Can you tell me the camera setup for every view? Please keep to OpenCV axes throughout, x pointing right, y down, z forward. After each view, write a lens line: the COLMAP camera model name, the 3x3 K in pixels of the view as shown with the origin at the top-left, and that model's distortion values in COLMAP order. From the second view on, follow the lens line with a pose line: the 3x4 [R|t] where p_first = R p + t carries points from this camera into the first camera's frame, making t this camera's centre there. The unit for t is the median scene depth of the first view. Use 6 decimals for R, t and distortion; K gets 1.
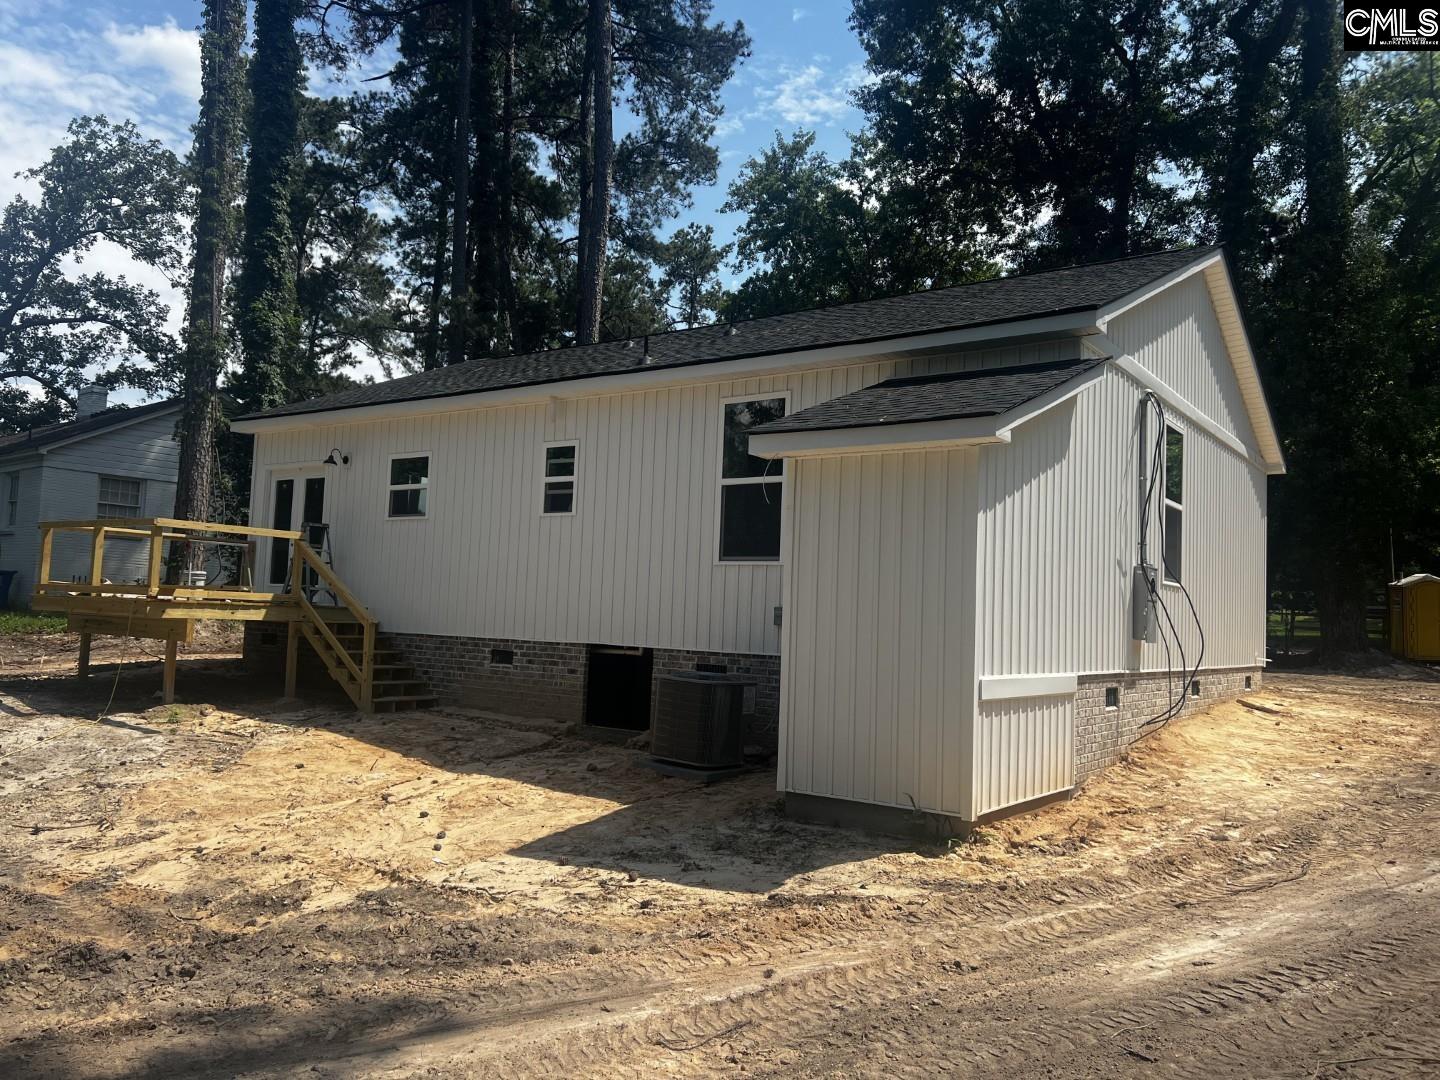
lens RADIAL K [[1090.4, 0, 713.3], [0, 1090.4, 542.4], [0, 0, 1]] dist [0.072395, -0.078965]
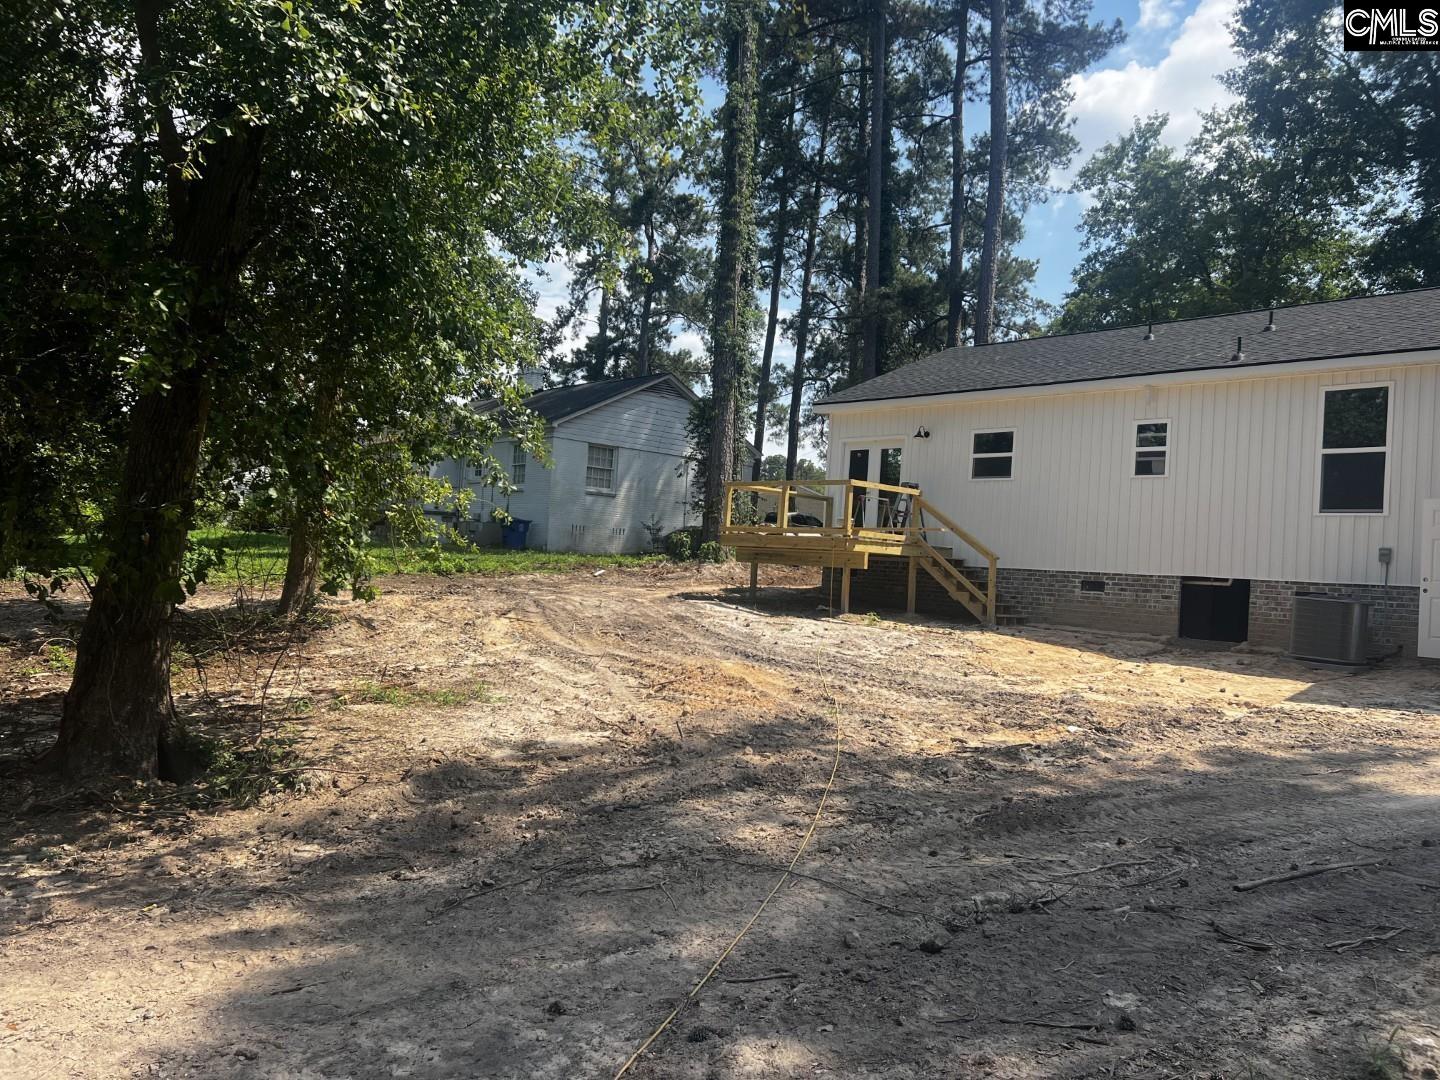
lens RADIAL K [[1090.4, 0, 717.3], [0, 1090.4, 543.9], [0, 0, 1]] dist [0.072395, -0.078965]
pose [[0.985772, 0.013800, -0.167521, -0.426583], [-0.007596, 0.999263, 0.037623, 0.008801], [0.167917, -0.035816, 0.985150, -0.375067]]
